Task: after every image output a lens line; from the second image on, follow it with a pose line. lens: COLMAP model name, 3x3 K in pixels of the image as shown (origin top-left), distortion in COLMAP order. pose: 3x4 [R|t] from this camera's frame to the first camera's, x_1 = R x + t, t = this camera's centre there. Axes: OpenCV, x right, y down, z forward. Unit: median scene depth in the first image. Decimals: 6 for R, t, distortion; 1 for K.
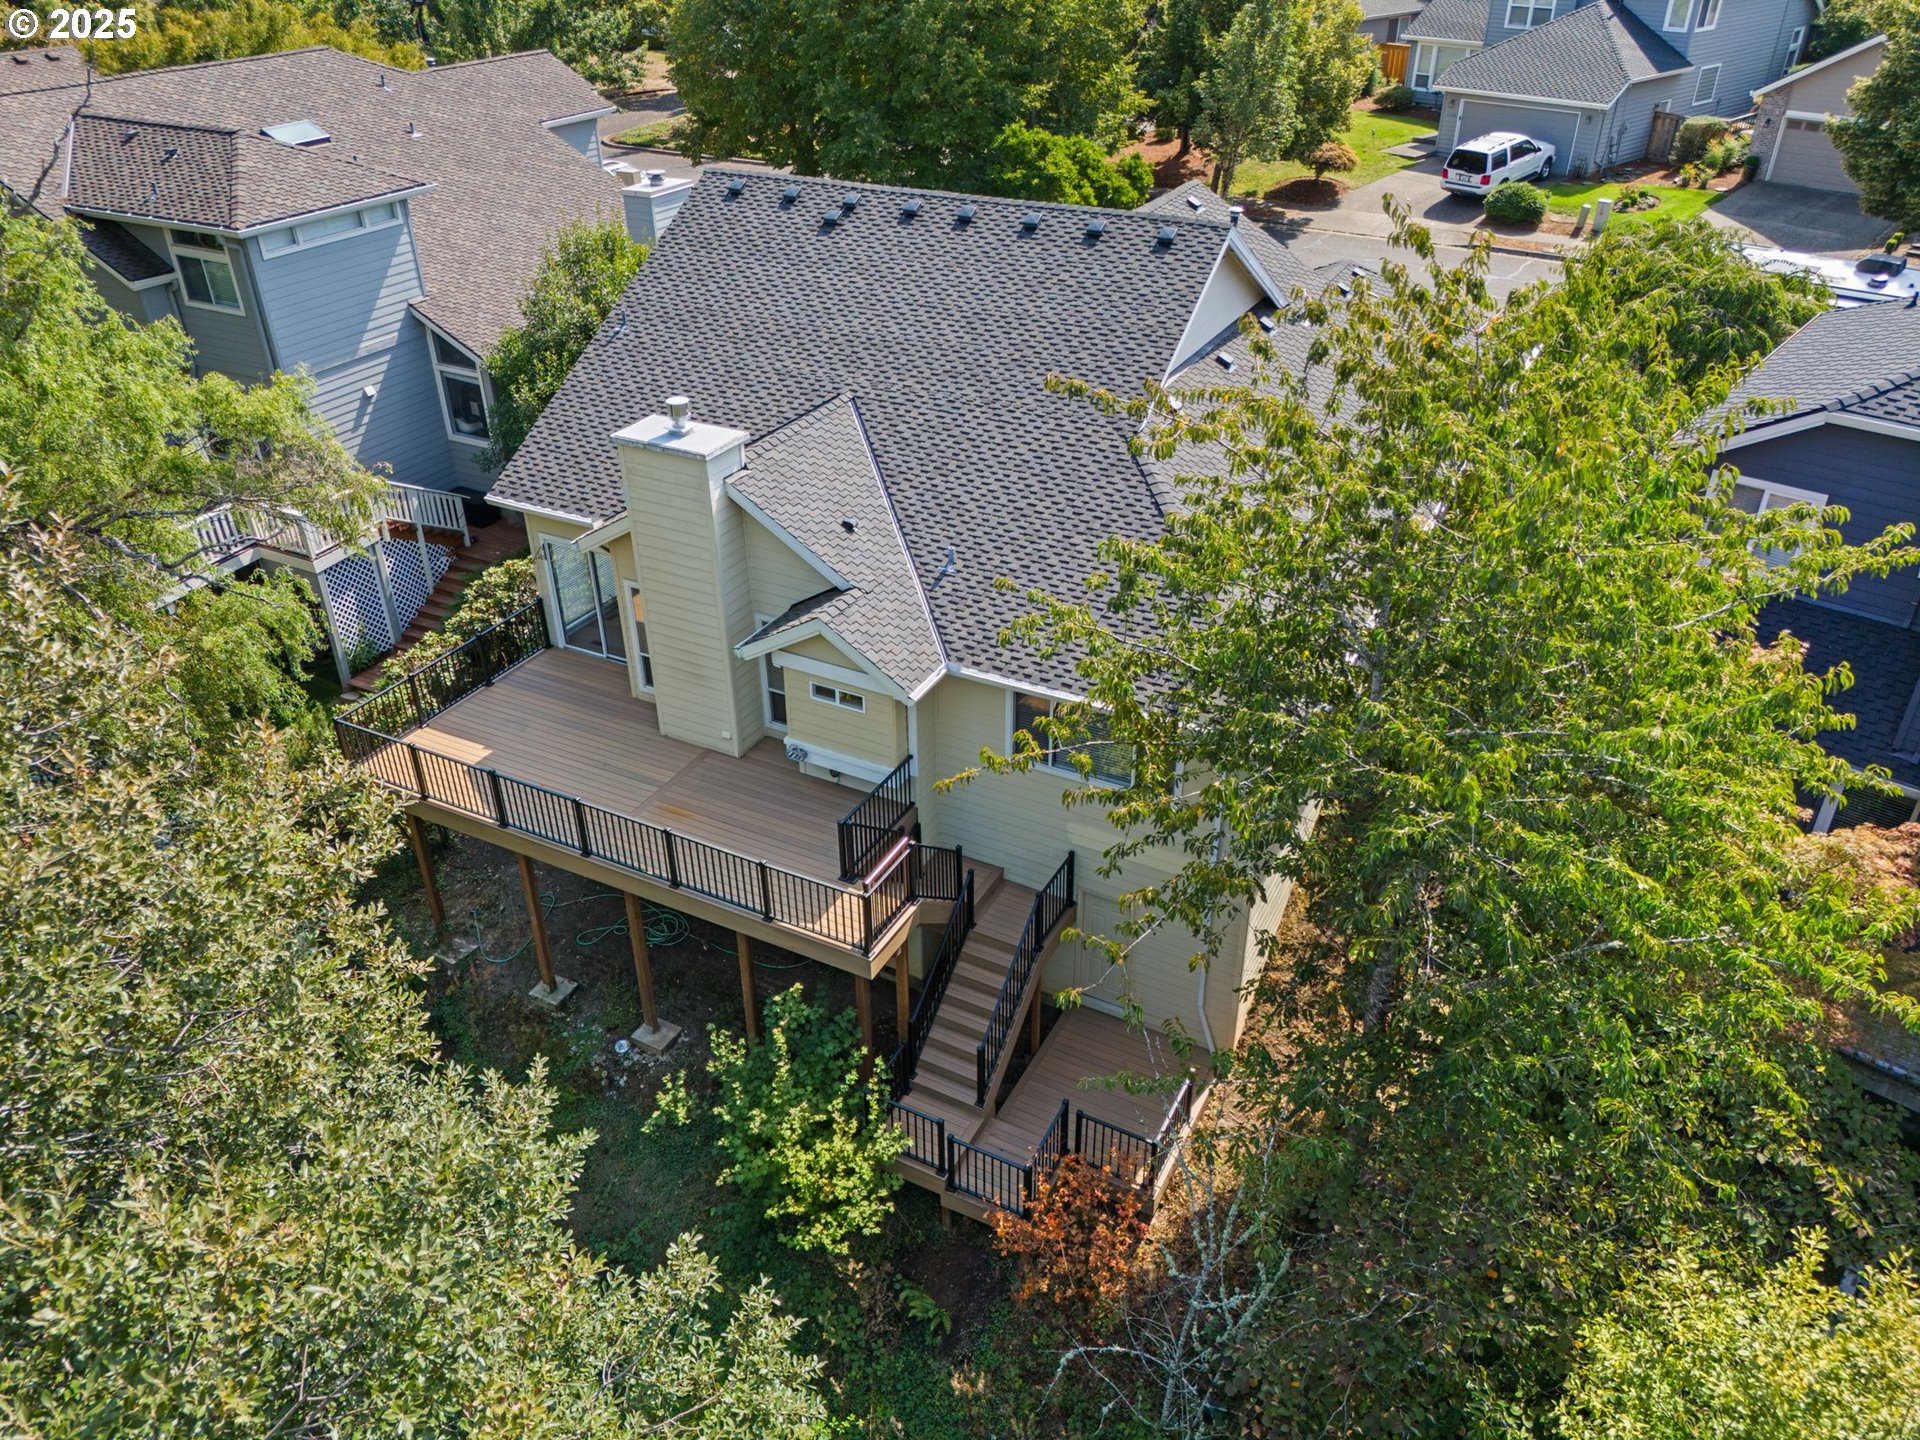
lens RADIAL K [[1420.1, 0, 955.2], [0, 1420.1, 720.7], [0, 0, 1]] dist [0.045628, -0.001873]
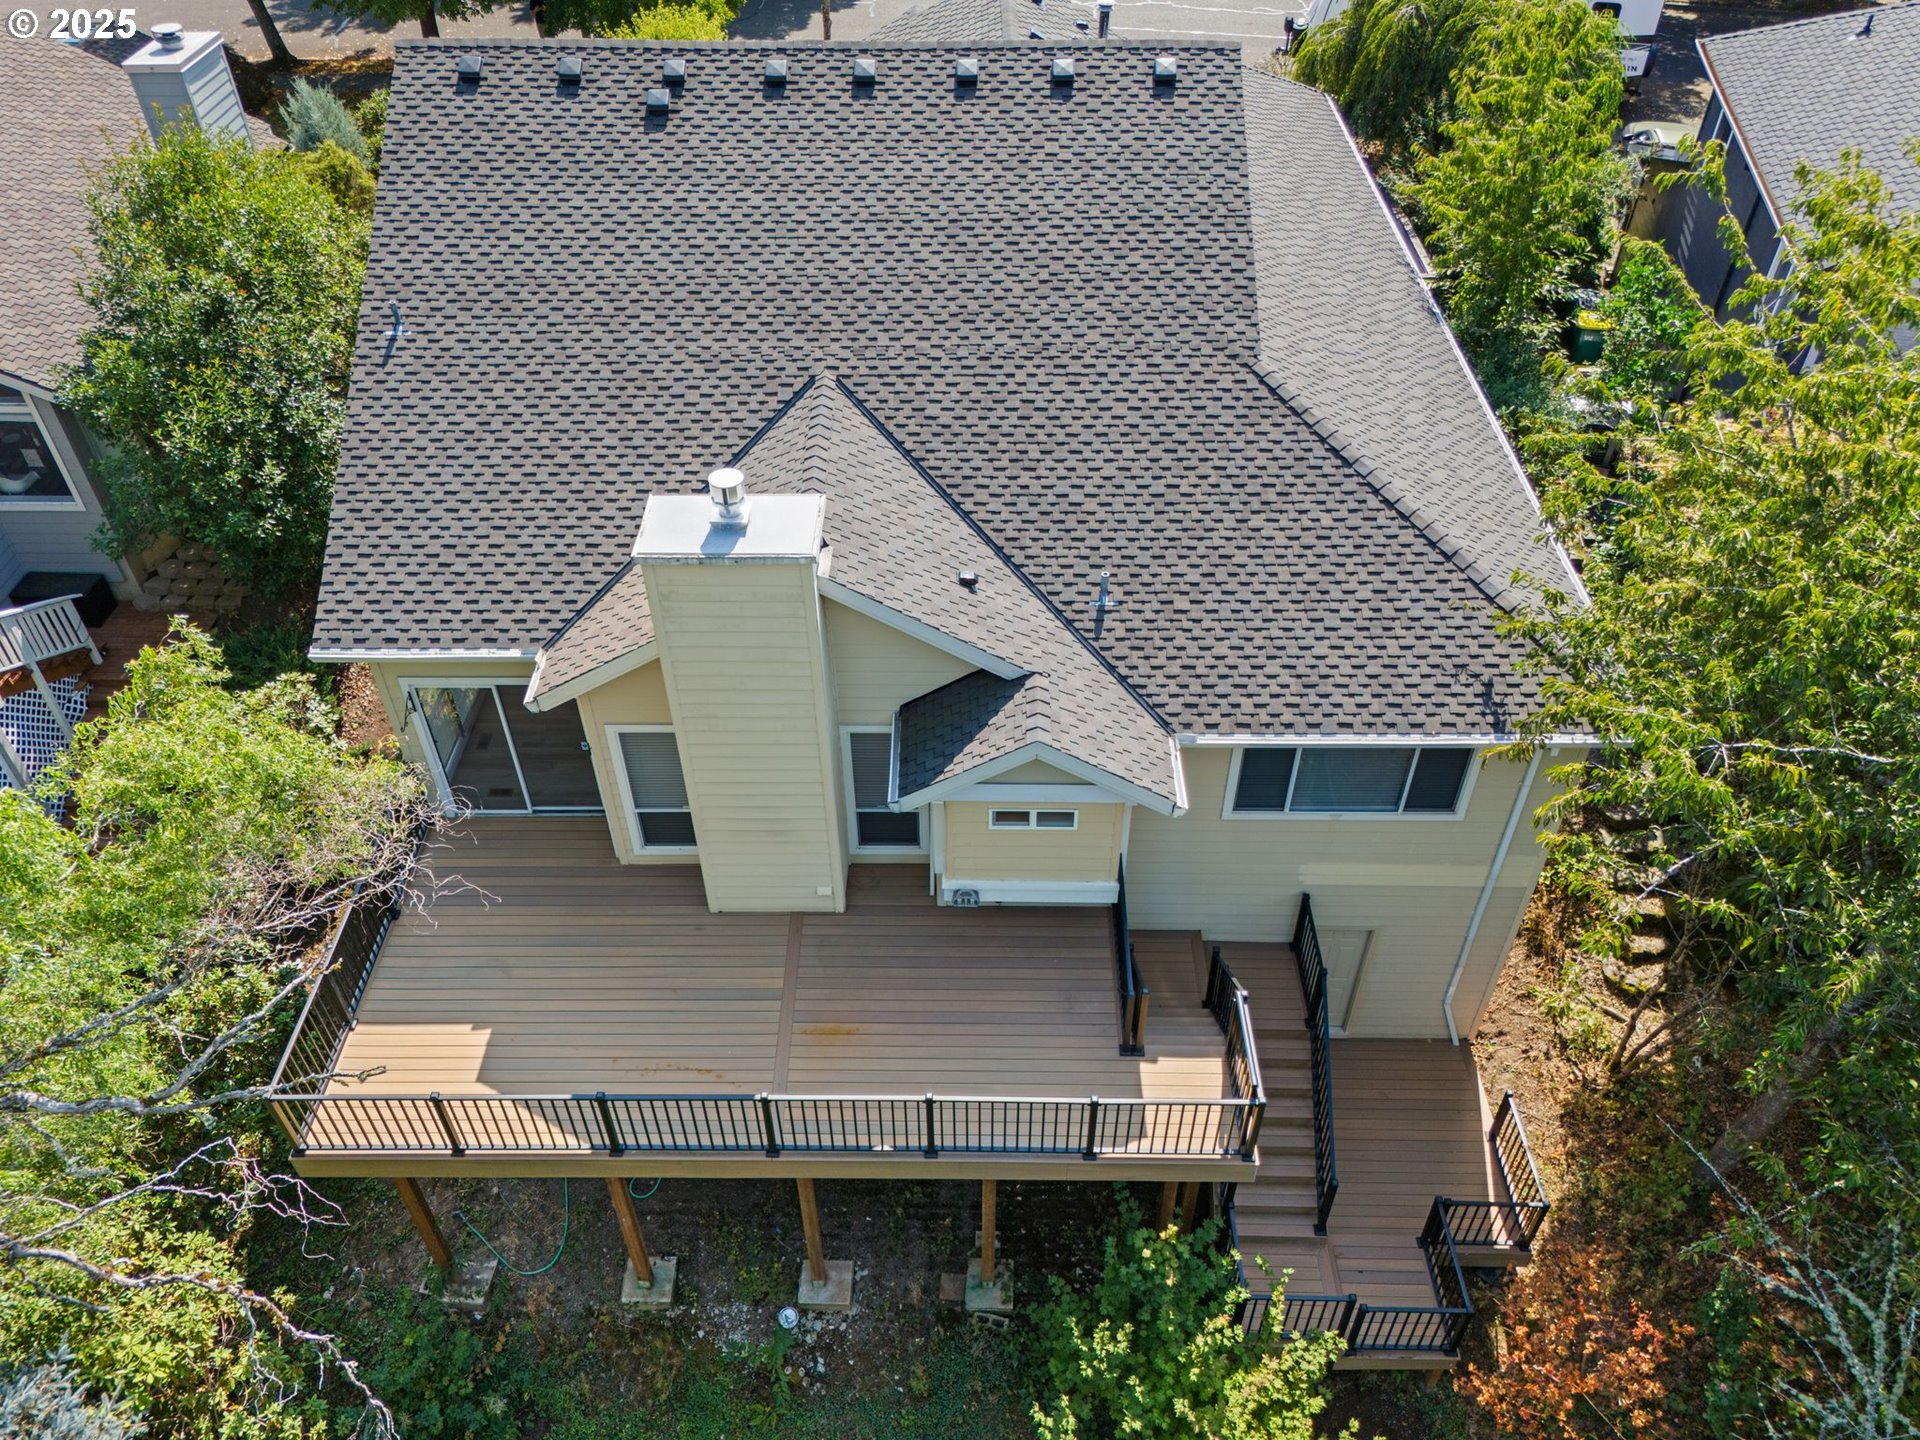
lens RADIAL K [[1420.1, 0, 960.0], [0, 1420.1, 711.2], [0, 0, 1]] dist [0.045628, -0.001873]
pose [[0.889247, -0.306325, 0.339714, -0.322122], [0.242906, 0.945524, 0.216752, -0.219176], [-0.387605, -0.110227, 0.915212, 0.326880]]
